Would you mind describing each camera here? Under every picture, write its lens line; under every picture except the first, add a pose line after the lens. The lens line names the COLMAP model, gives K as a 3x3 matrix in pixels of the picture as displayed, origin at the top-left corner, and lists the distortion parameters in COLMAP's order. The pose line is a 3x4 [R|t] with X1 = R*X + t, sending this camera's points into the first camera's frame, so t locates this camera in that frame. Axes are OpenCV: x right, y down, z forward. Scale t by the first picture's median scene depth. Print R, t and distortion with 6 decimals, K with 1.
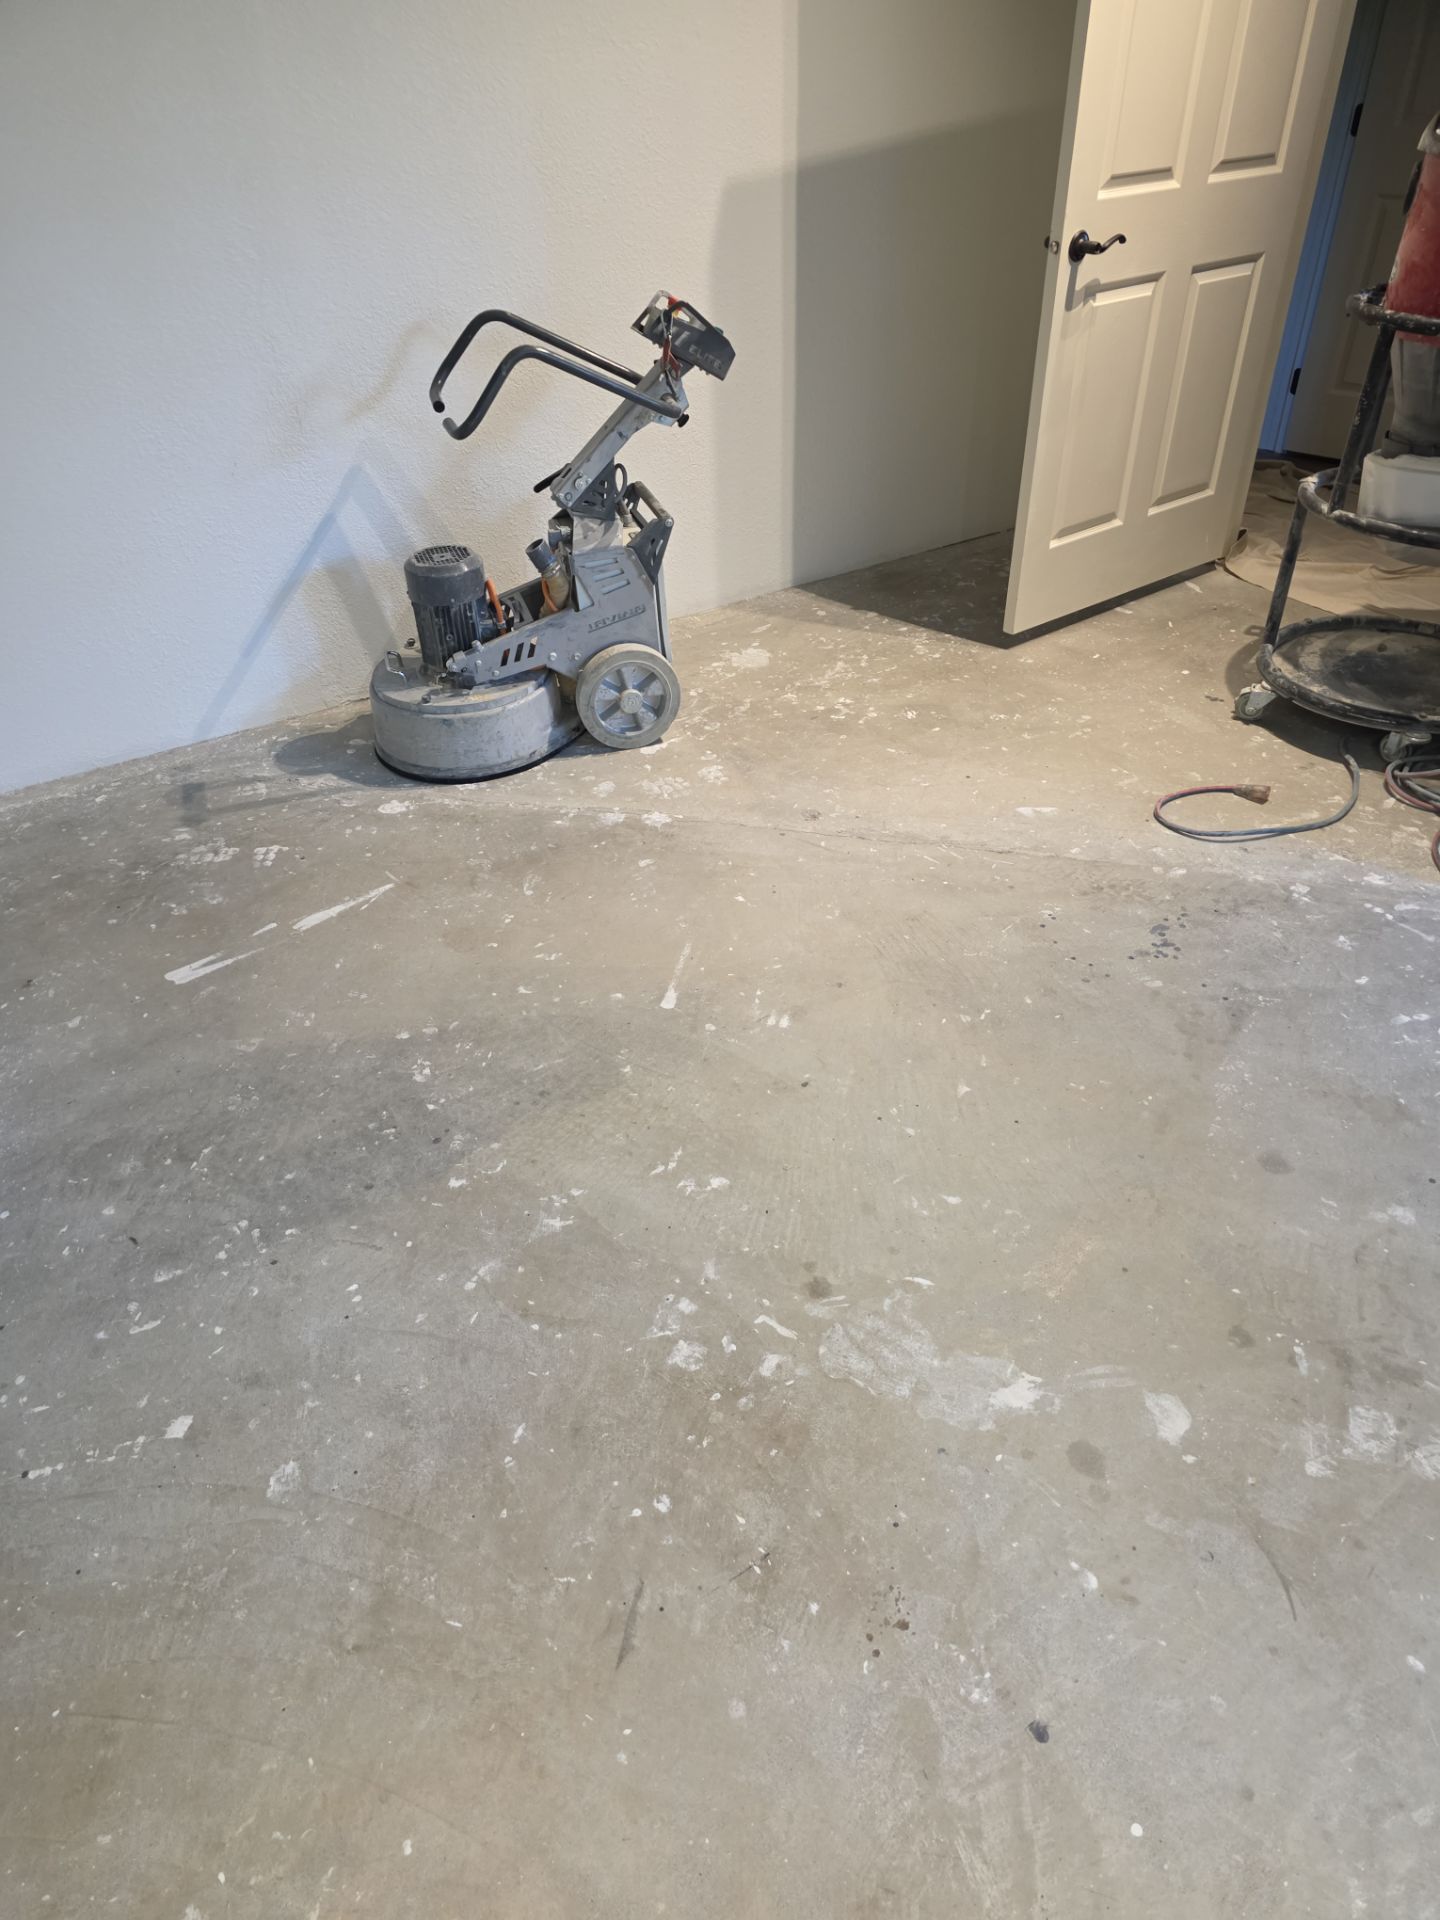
lens RADIAL K [[1292.2, 0, 716.5], [0, 1292.2, 959.2], [0, 0, 1]] dist [0.039476, -0.033428]
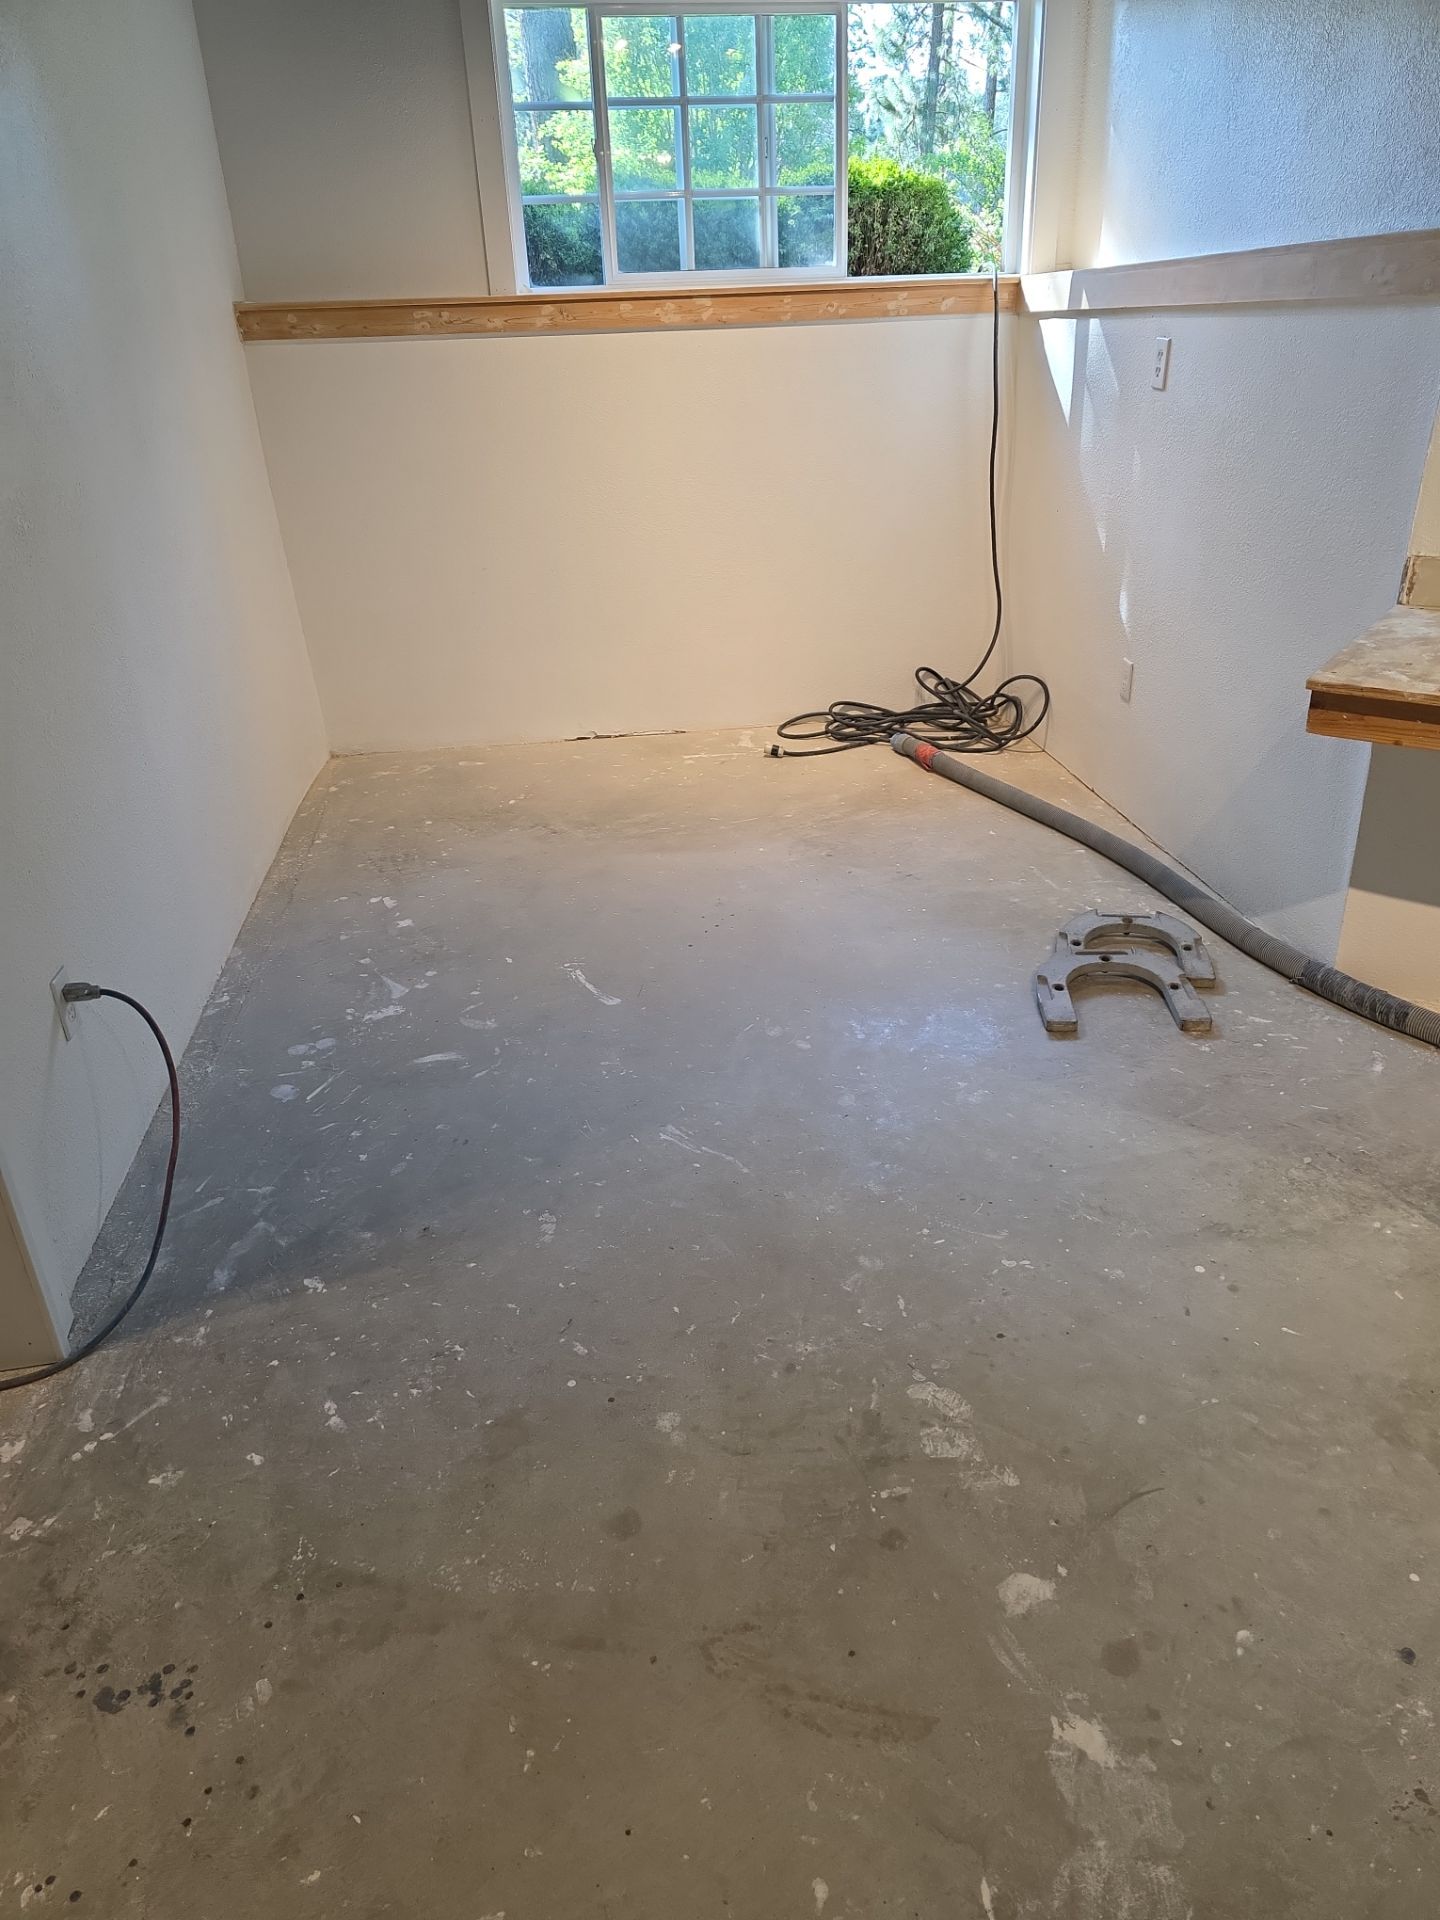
lens RADIAL K [[1292.2, 0, 726.5], [0, 1292.2, 961.9], [0, 0, 1]] dist [0.039476, -0.033428]
pose [[-0.350039, -0.379488, 0.856424, -0.233246], [0.591877, 0.619036, 0.516213, -0.578431], [-0.726054, 0.687593, 0.007923, 0.822993]]
